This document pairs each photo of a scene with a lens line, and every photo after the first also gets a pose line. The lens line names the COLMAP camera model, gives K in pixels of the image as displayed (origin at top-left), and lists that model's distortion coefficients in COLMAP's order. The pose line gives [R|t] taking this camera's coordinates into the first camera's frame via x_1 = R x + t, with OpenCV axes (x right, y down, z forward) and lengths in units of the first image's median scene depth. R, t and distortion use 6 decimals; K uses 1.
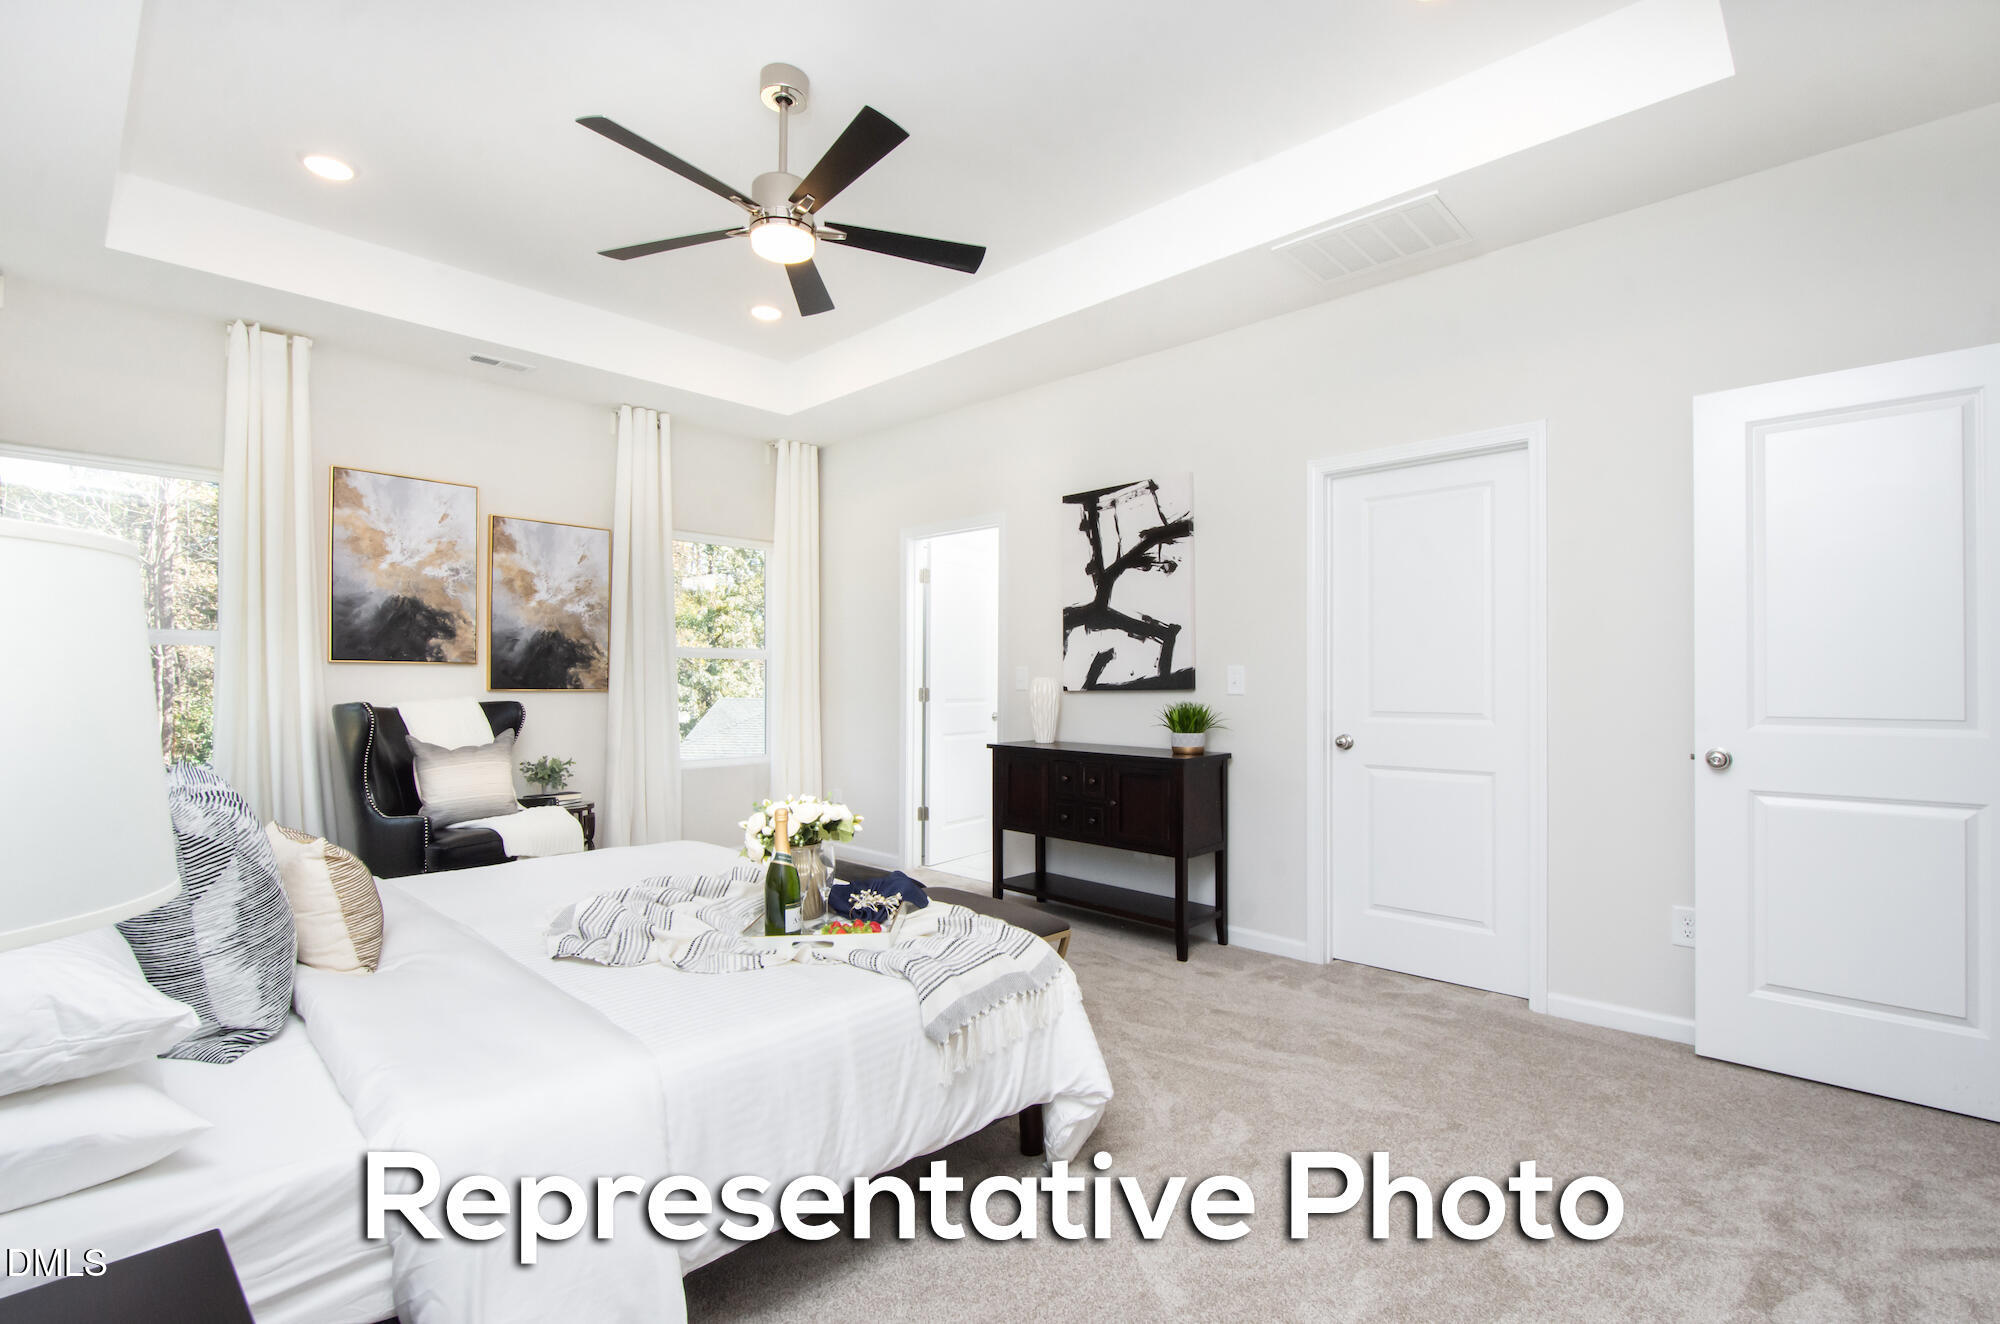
lens RADIAL K [[887.2, 0, 1007.6], [0, 887.2, 668.3], [0, 0, 1]] dist [0.001901, -0.000219]
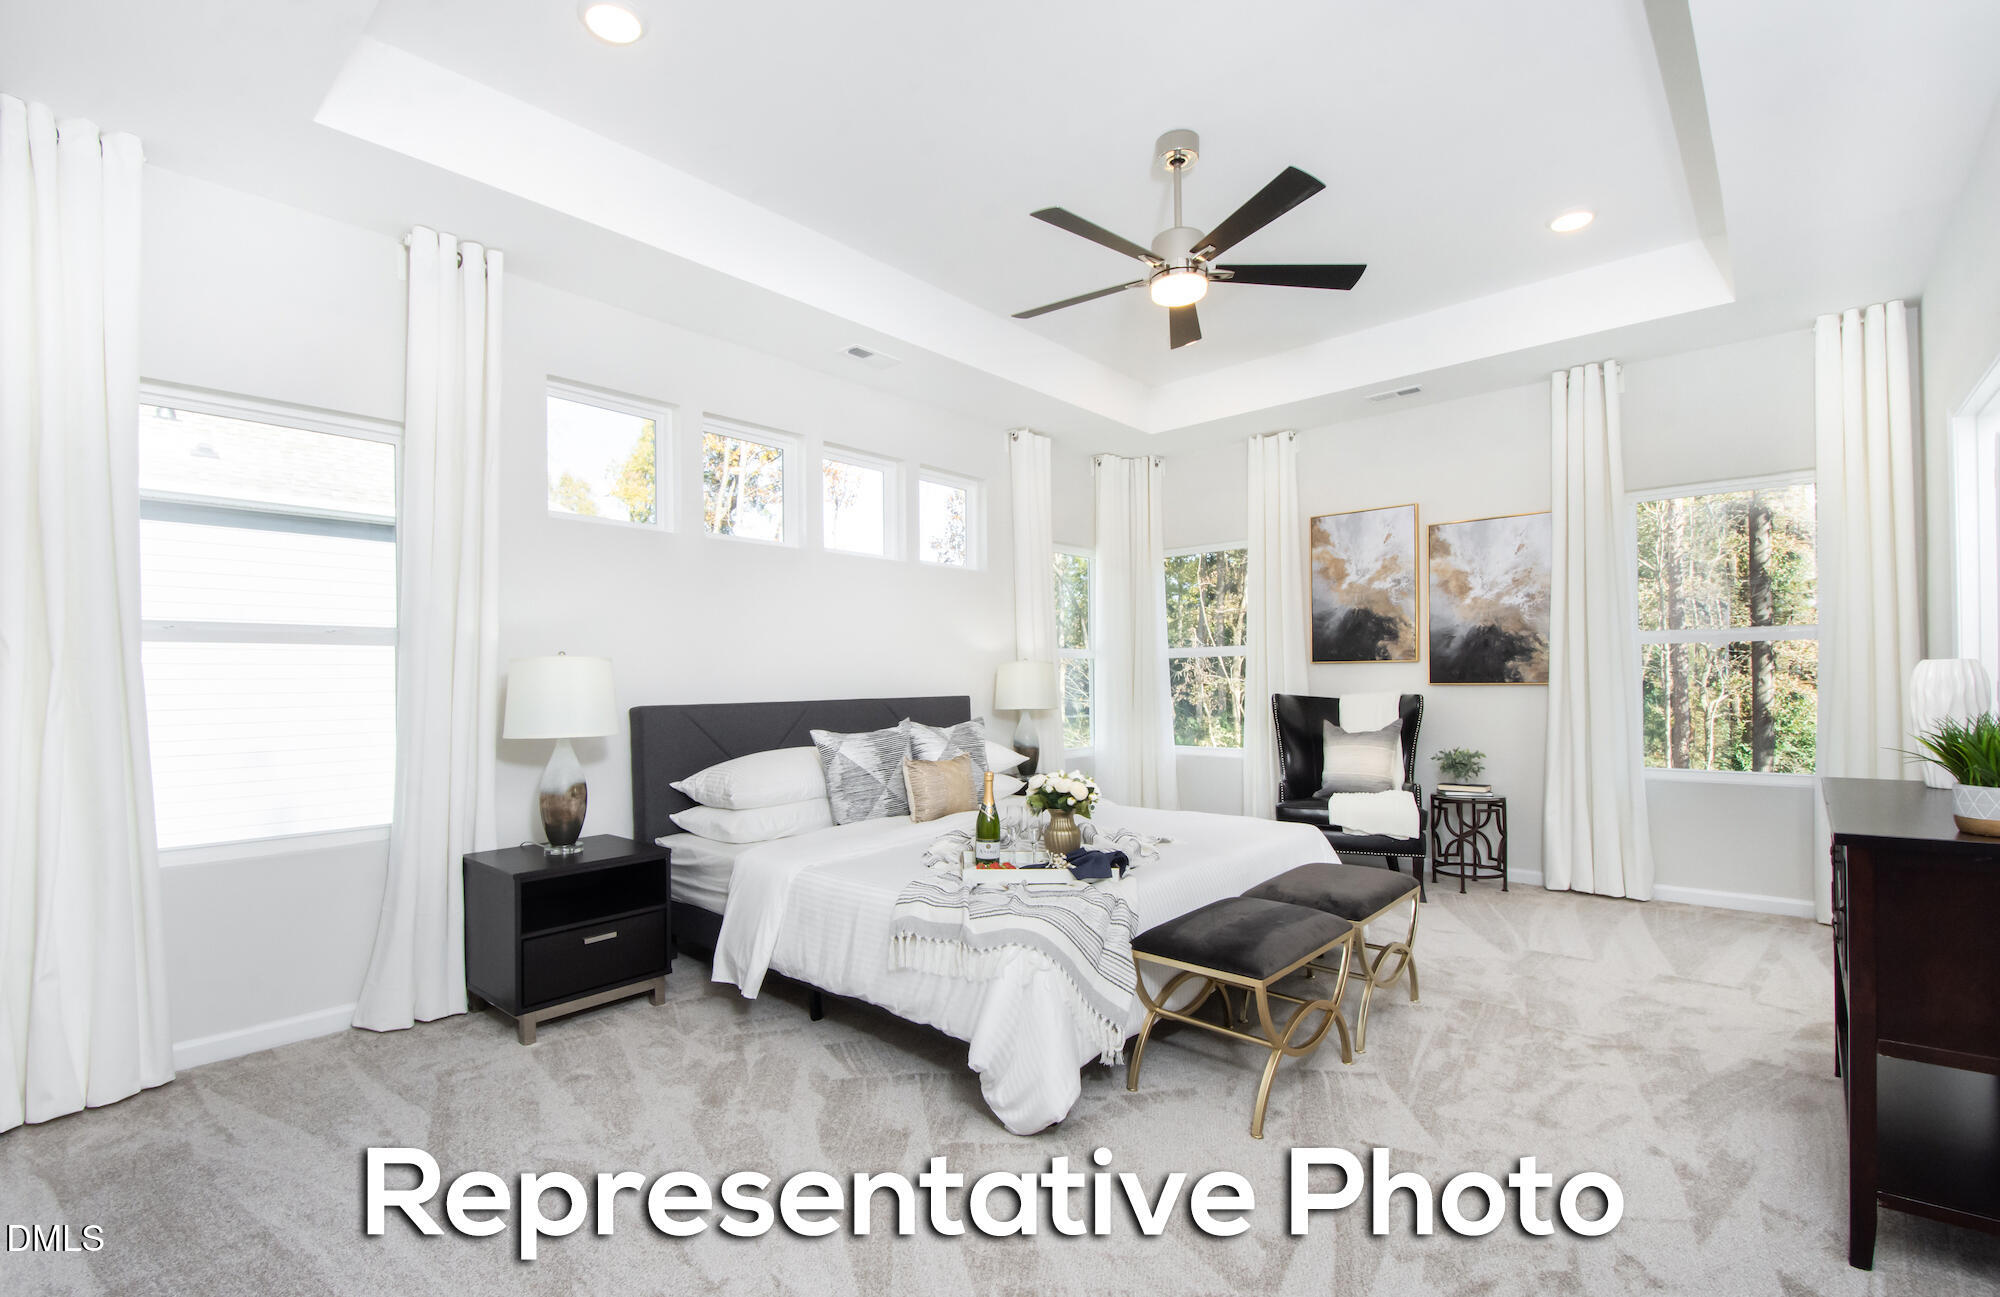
lens RADIAL K [[897.4, 0, 1007.6], [0, 897.4, 673.2], [0, 0, 1]] dist [0.021992, -0.017917]
pose [[0.042188, -0.010939, -0.999050, 0.547984], [0.029485, 0.999518, -0.009700, 0.006946], [0.998675, -0.029047, 0.042490, 0.451785]]
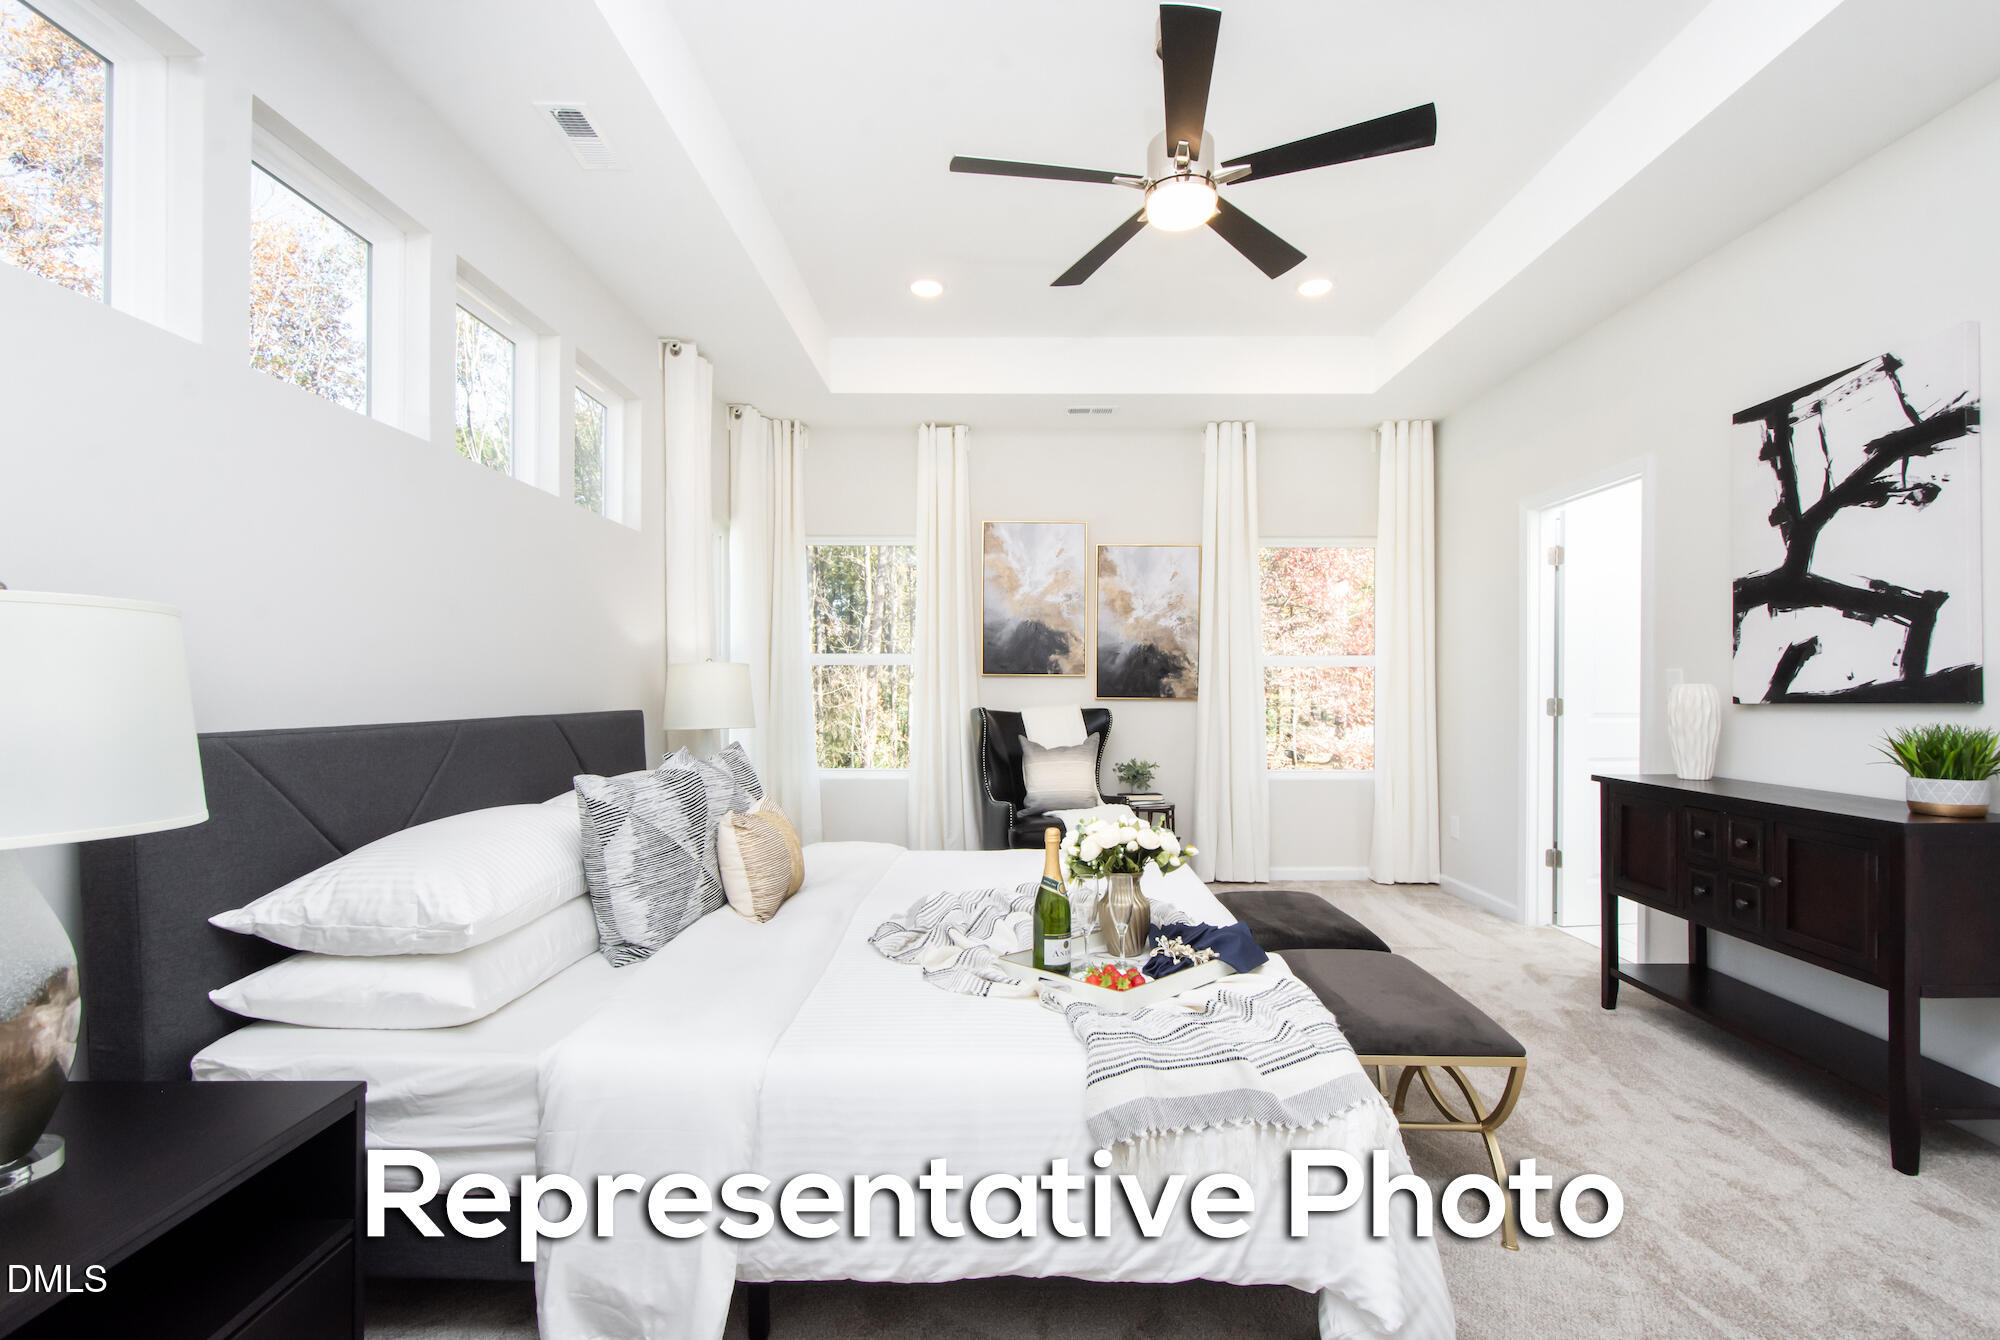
lens RADIAL K [[871.5, 0, 1034.0], [0, 871.5, 684.3], [0, 0, 1]] dist [-0.000575, -0.000571]
pose [[0.698524, -0.006452, -0.715558, 0.173741], [0.011490, 0.999932, 0.002201, 0.003416], [0.715494, -0.009759, 0.698550, 0.167702]]
